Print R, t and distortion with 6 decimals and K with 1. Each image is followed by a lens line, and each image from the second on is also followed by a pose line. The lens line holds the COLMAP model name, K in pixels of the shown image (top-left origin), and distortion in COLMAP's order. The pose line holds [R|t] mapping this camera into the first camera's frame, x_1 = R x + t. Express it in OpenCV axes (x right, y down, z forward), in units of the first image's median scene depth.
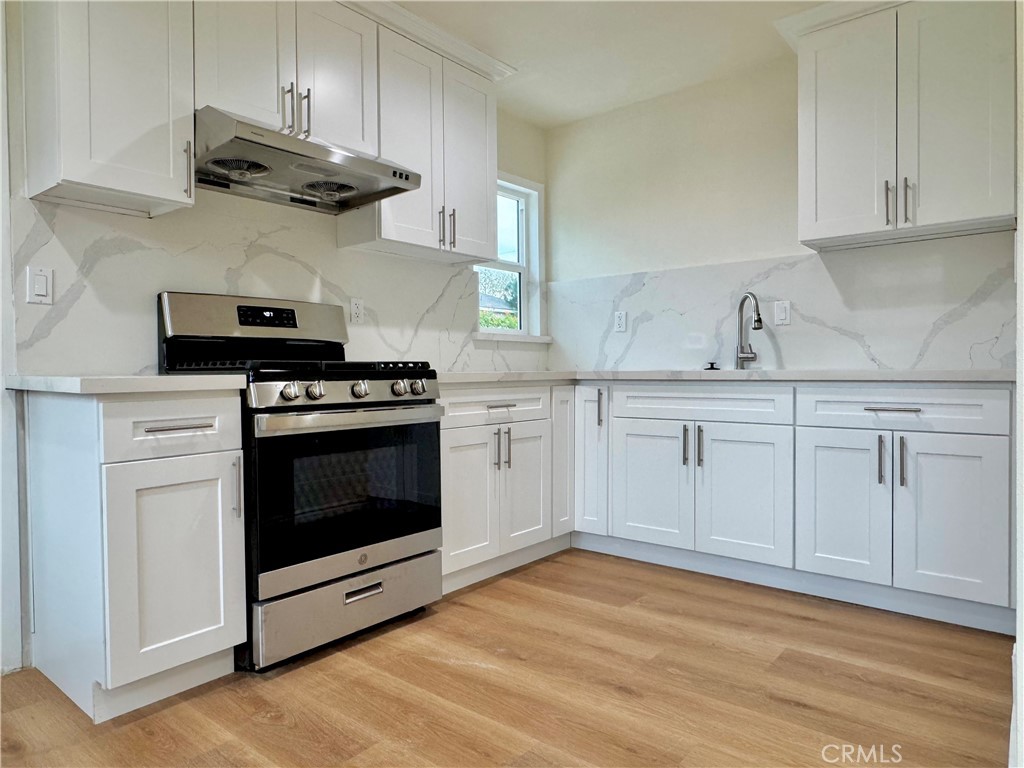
lens RADIAL K [[641.0, 0, 514.2], [0, 641.0, 384.9], [0, 0, 1]] dist [-0.004844, -0.000009]
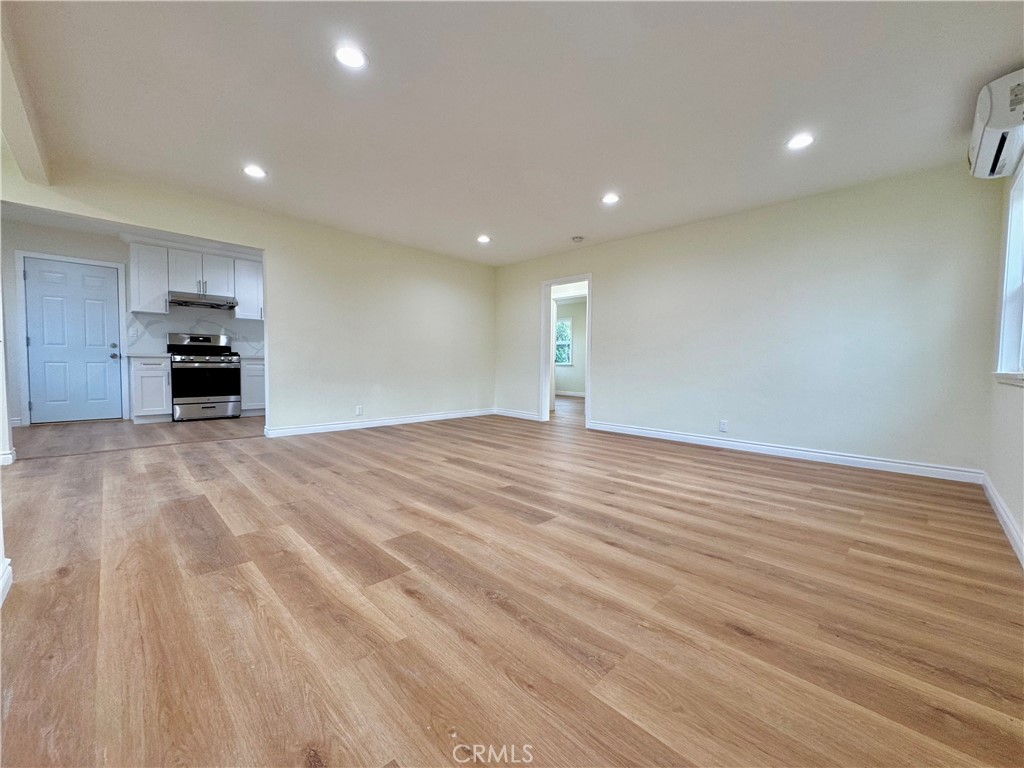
lens RADIAL K [[412.5, 0, 510.1], [0, 412.5, 379.1], [0, 0, 1]] dist [0.000466, 0.000038]
pose [[0.995240, 0.027077, -0.093617, 1.934017], [-0.025831, 0.999561, 0.014497, 0.051318], [0.093969, -0.012010, 0.995503, -1.448044]]
